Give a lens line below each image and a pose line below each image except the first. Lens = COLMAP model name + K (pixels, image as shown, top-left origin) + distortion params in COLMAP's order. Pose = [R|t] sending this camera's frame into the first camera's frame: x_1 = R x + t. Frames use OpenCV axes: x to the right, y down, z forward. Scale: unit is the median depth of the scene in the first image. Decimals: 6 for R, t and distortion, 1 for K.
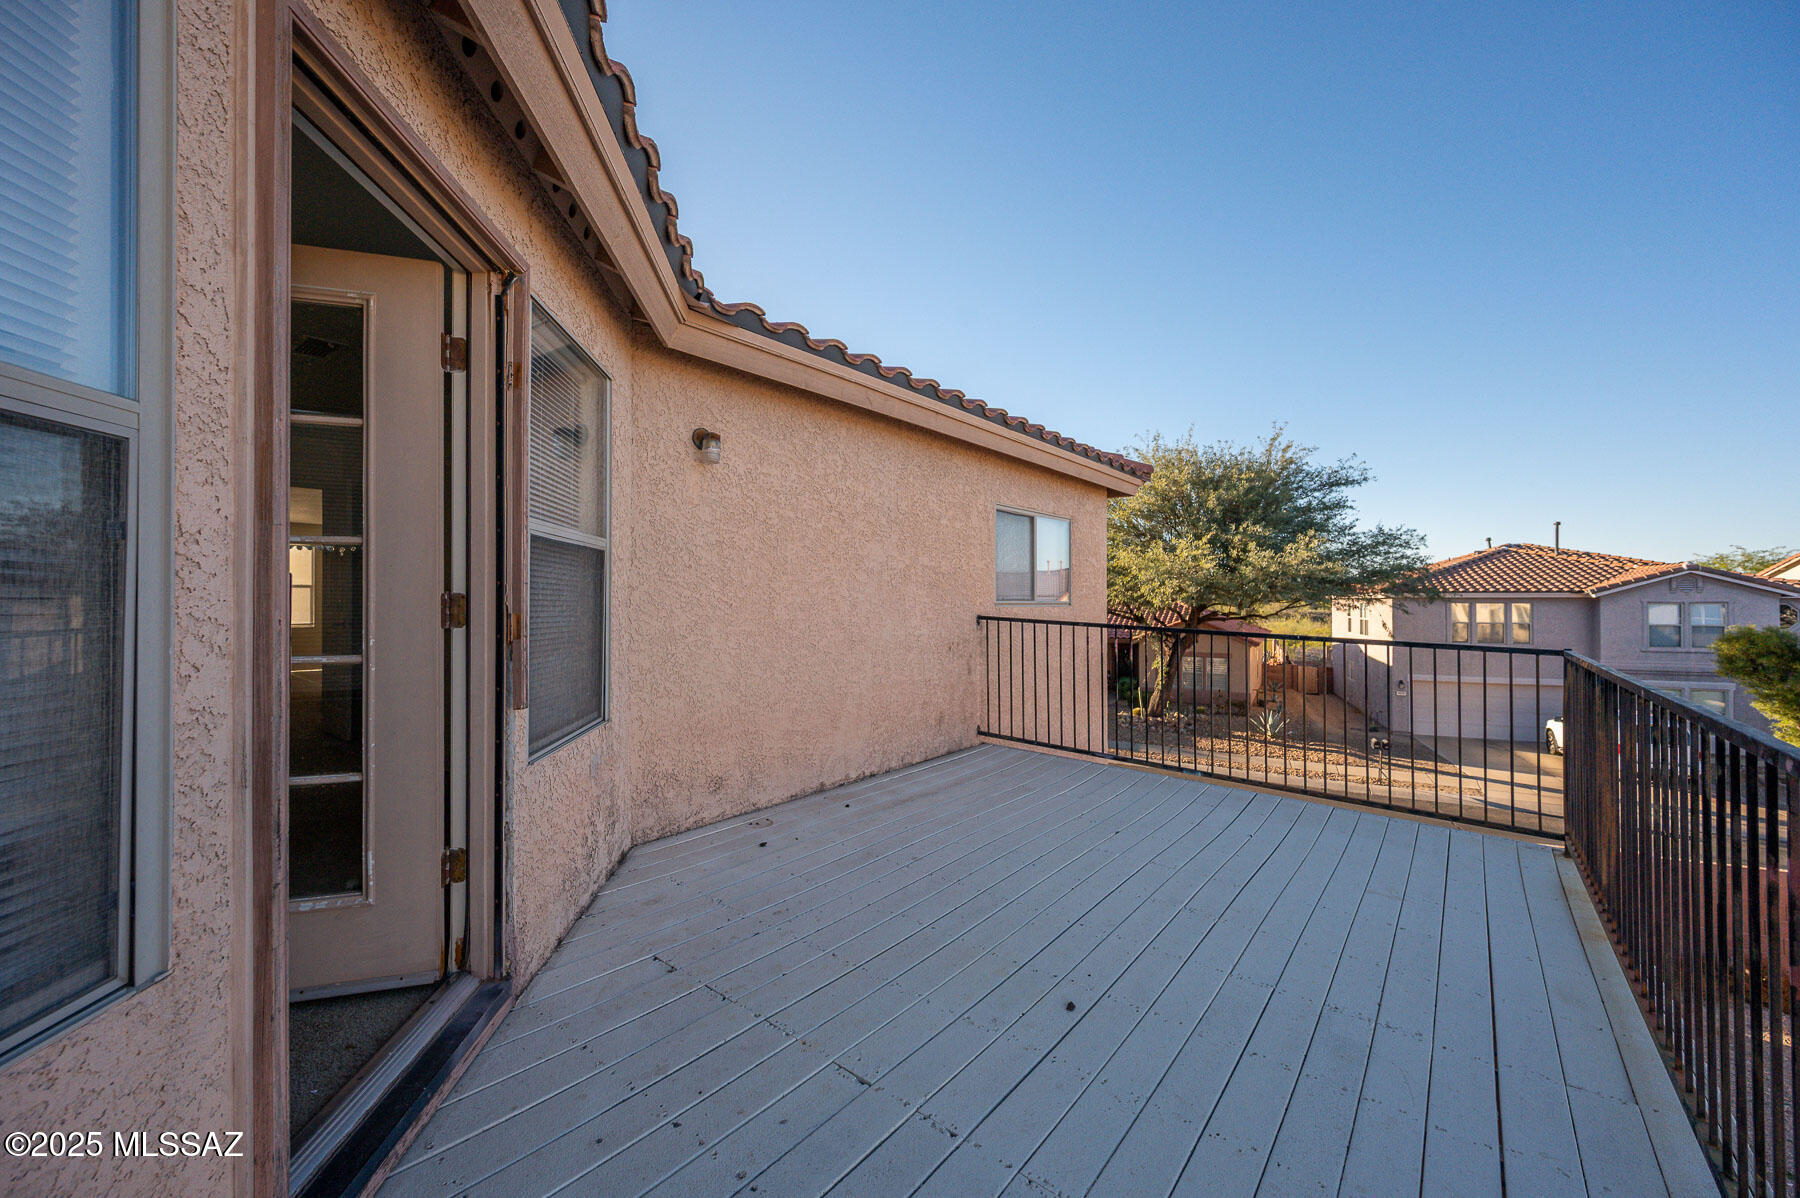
lens RADIAL K [[726.7, 0, 901.5], [0, 726.7, 600.8], [0, 0, 1]] dist [0.000599, 0.000113]
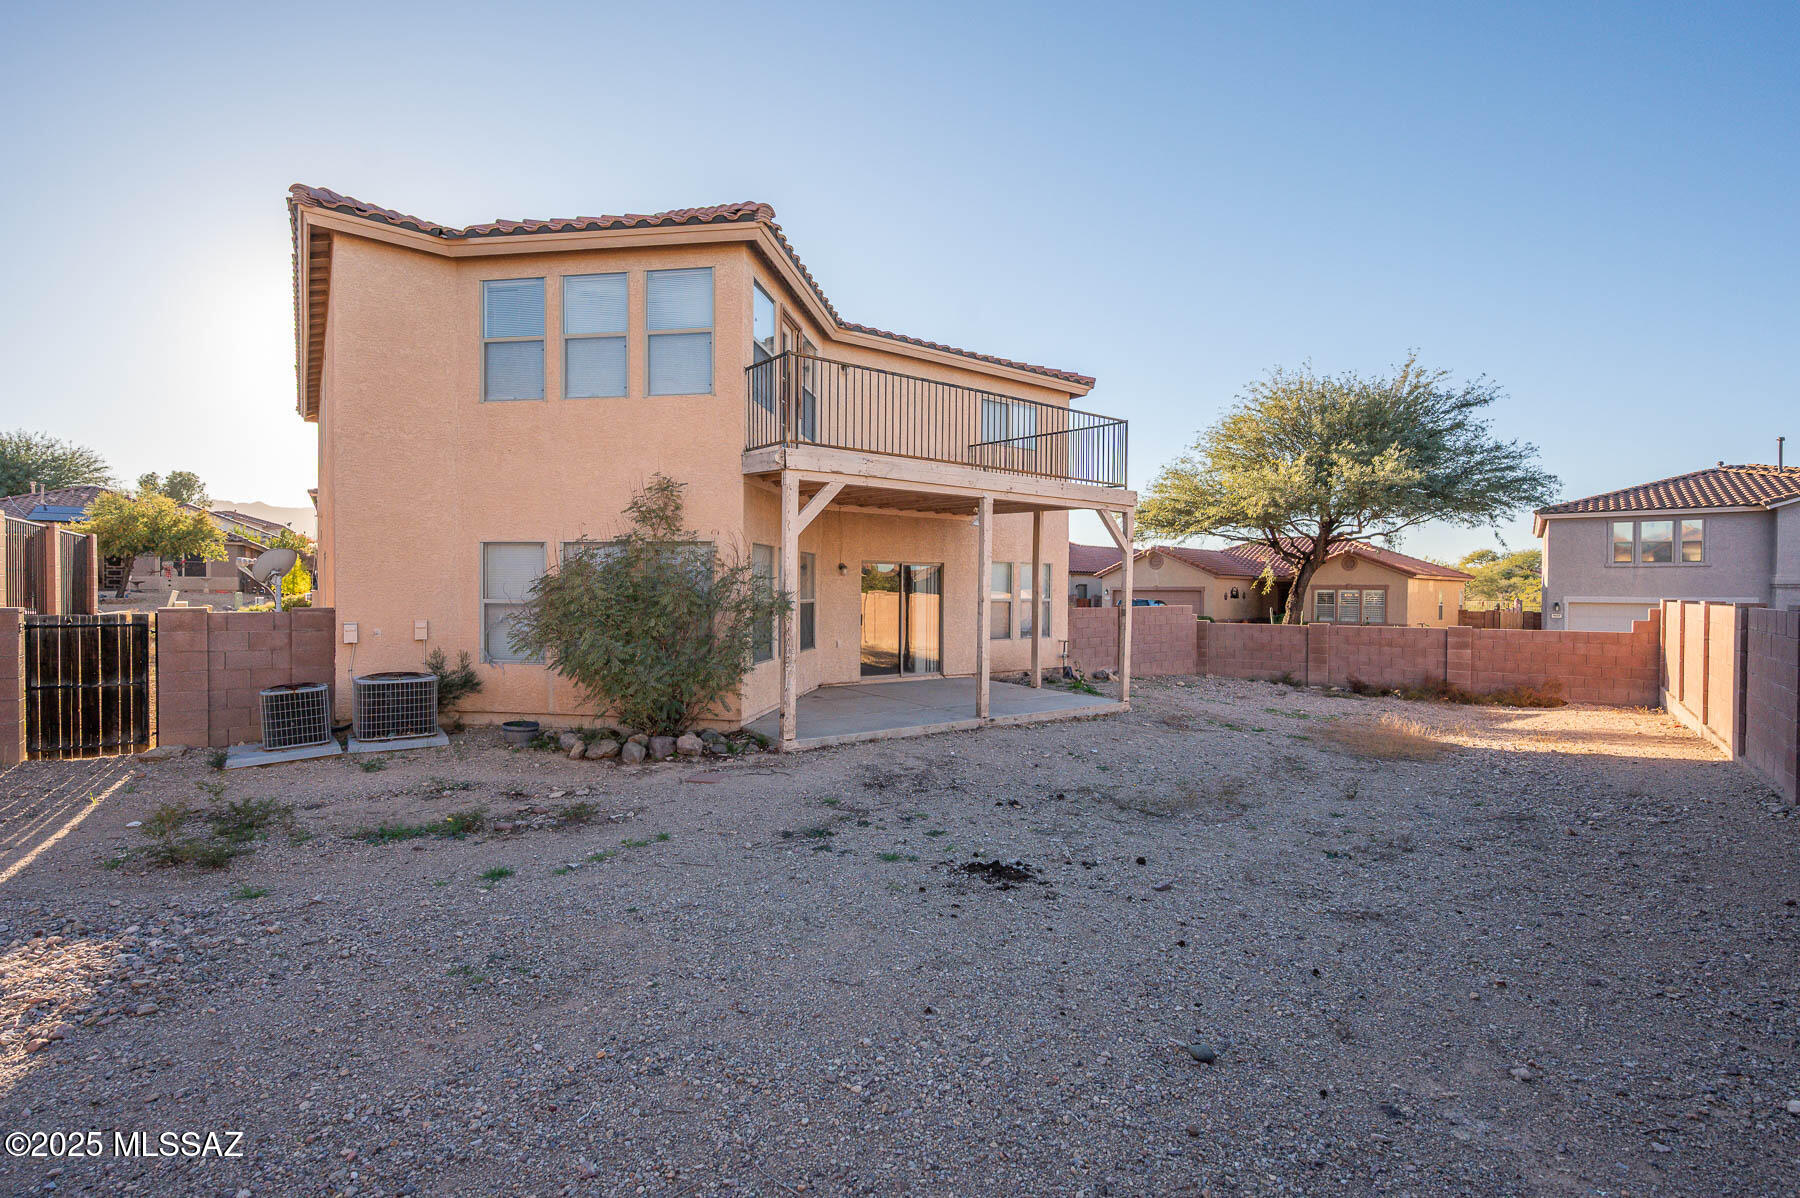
lens RADIAL K [[822.1, 0, 898.1], [0, 822.1, 603.0], [0, 0, 1]] dist [-0.003448, -0.001132]
pose [[0.965610, 0.005951, -0.259928, 0.122876], [-0.002230, 0.999891, 0.014608, 0.103577], [0.259986, -0.013526, 0.965518, -0.332357]]
